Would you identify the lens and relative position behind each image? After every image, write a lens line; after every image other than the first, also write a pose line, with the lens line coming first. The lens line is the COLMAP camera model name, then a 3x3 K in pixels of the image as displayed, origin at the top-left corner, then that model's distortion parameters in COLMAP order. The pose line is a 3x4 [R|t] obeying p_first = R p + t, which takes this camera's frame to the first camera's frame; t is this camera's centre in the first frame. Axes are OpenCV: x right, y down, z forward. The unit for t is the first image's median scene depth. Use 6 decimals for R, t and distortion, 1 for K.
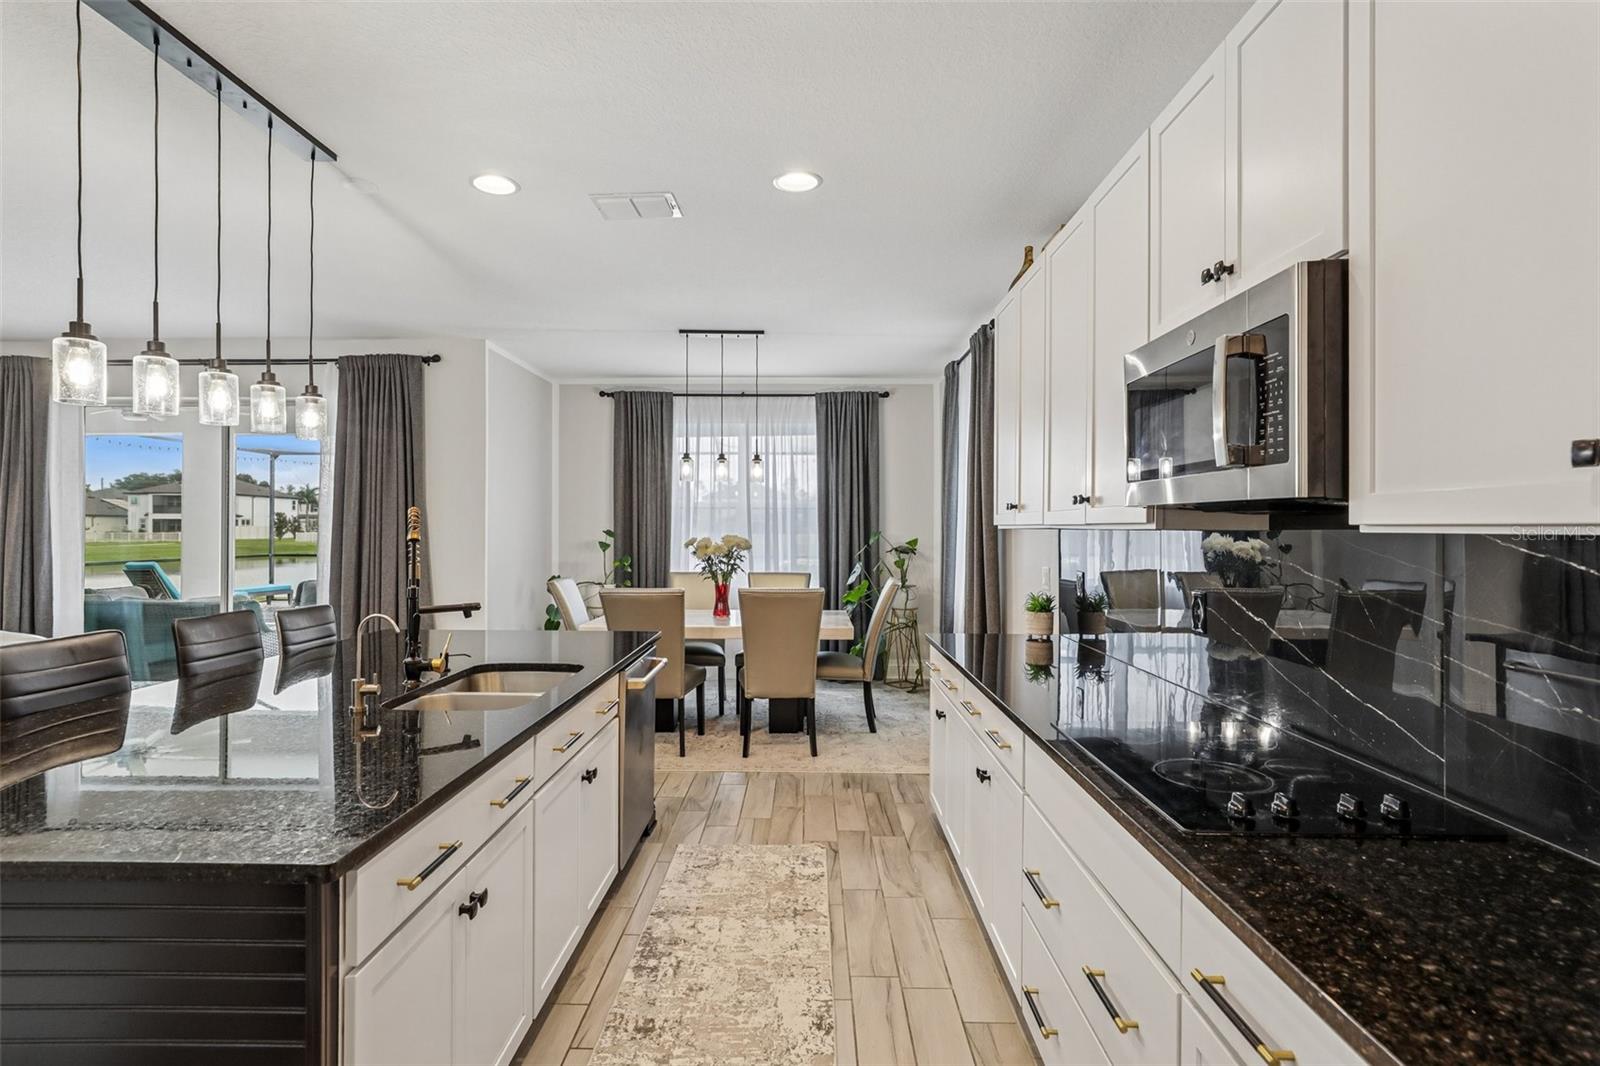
lens RADIAL K [[794.7, 0, 787.1], [0, 794.7, 528.1], [0, 0, 1]] dist [-0.028796, 0.013265]
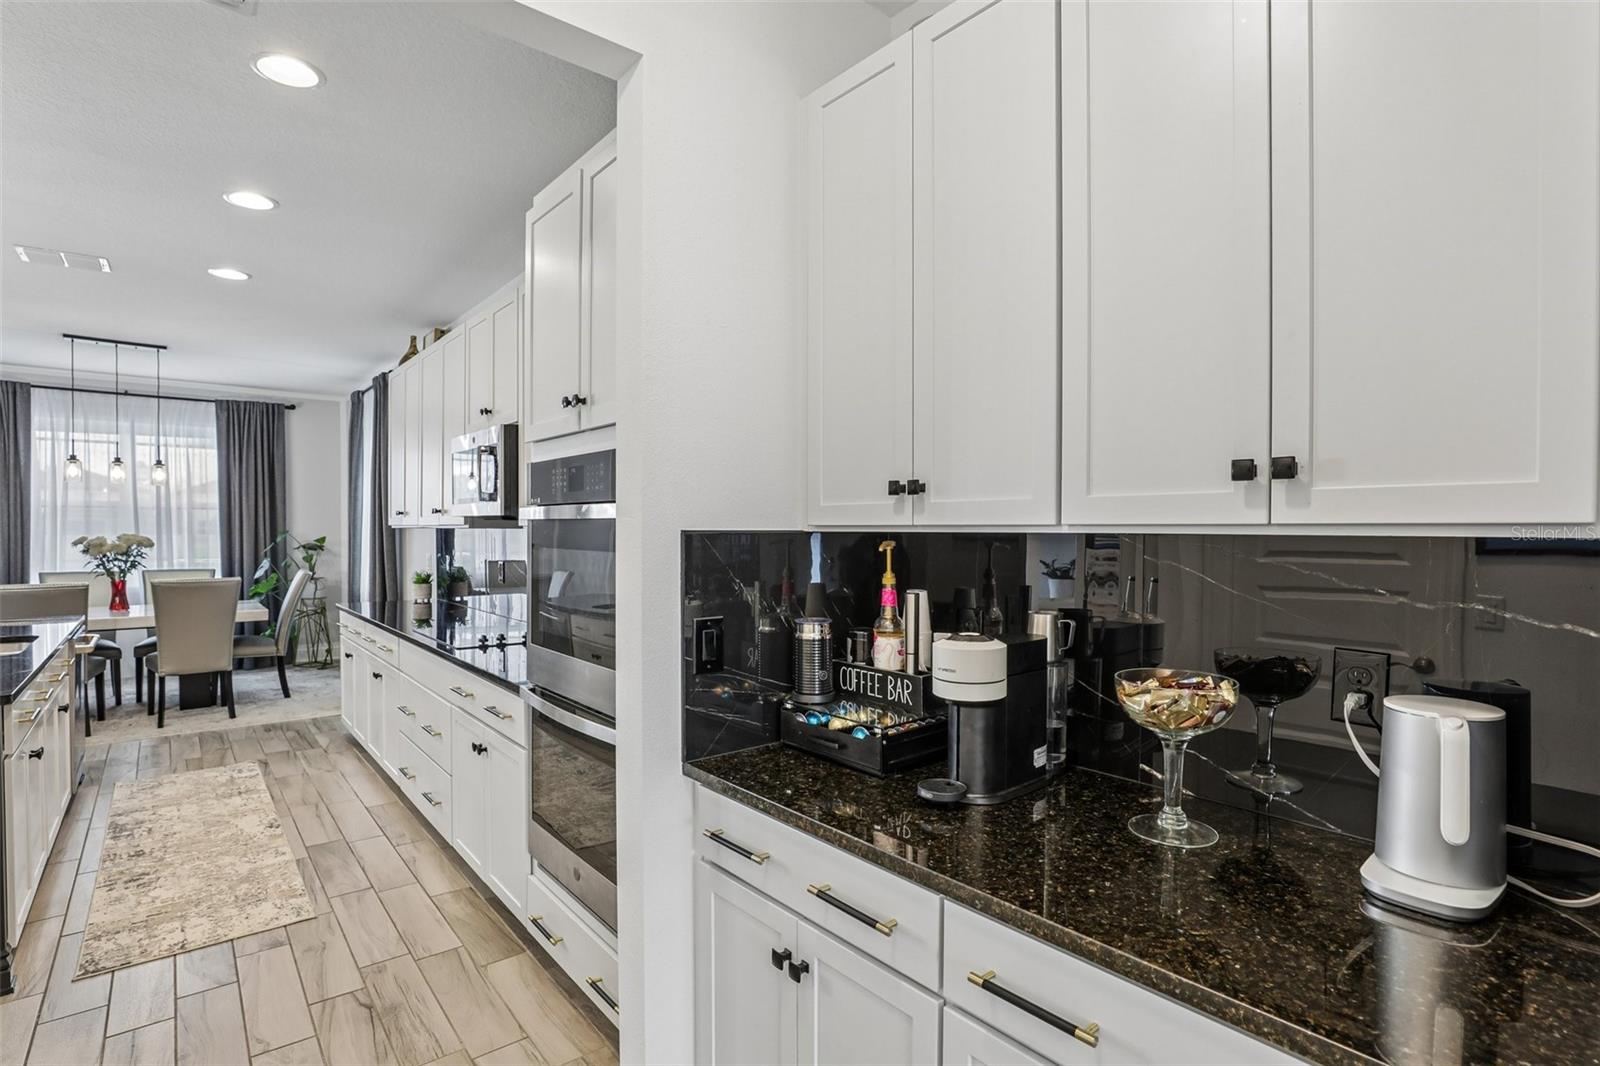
lens RADIAL K [[794.7, 0, 784.5], [0, 794.7, 543.1], [0, 0, 1]] dist [-0.028796, 0.013265]
pose [[0.767576, -0.012263, 0.640840, -0.075108], [-0.000282, 0.999810, 0.019471, 0.000266], [-0.640958, -0.015126, 0.767427, -0.396633]]
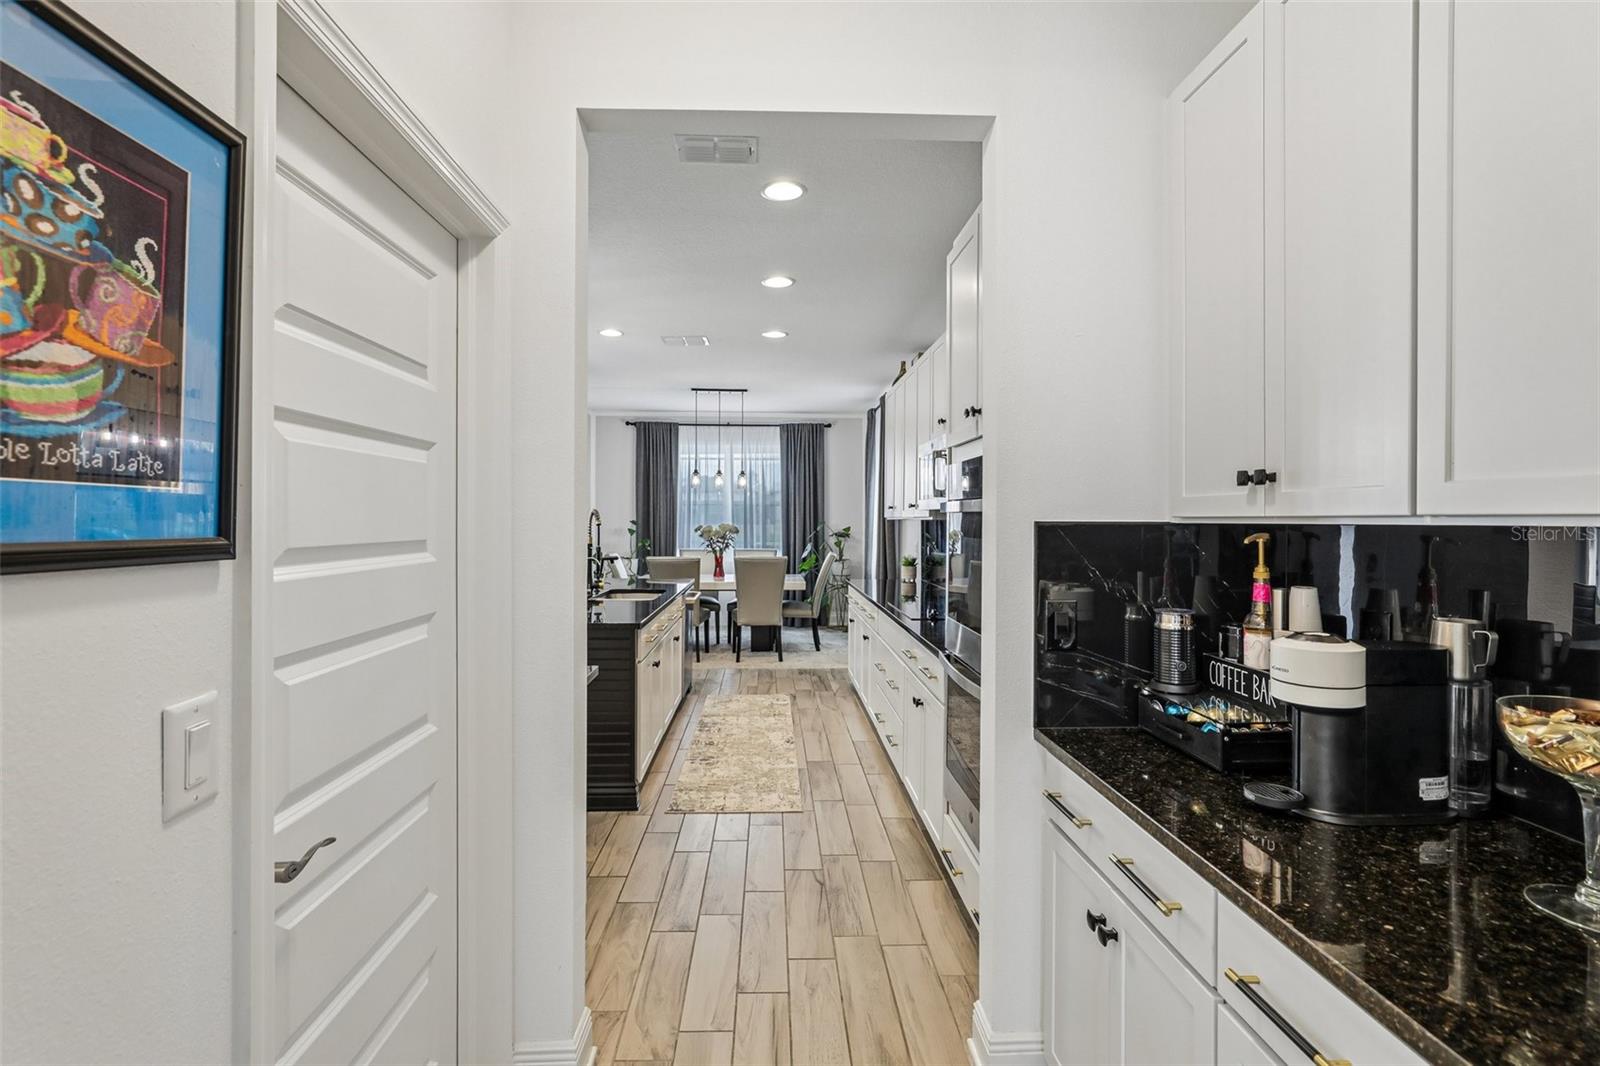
lens RADIAL K [[743.3, 0, 788.0], [0, 743.3, 519.6], [0, 0, 1]] dist [-0.027072, 0.010756]
pose [[0.998463, 0.001603, 0.055400, -0.031651], [-0.001608, 0.999999, 0.000049, 0.000692], [-0.055400, -0.000138, 0.998464, -0.454139]]
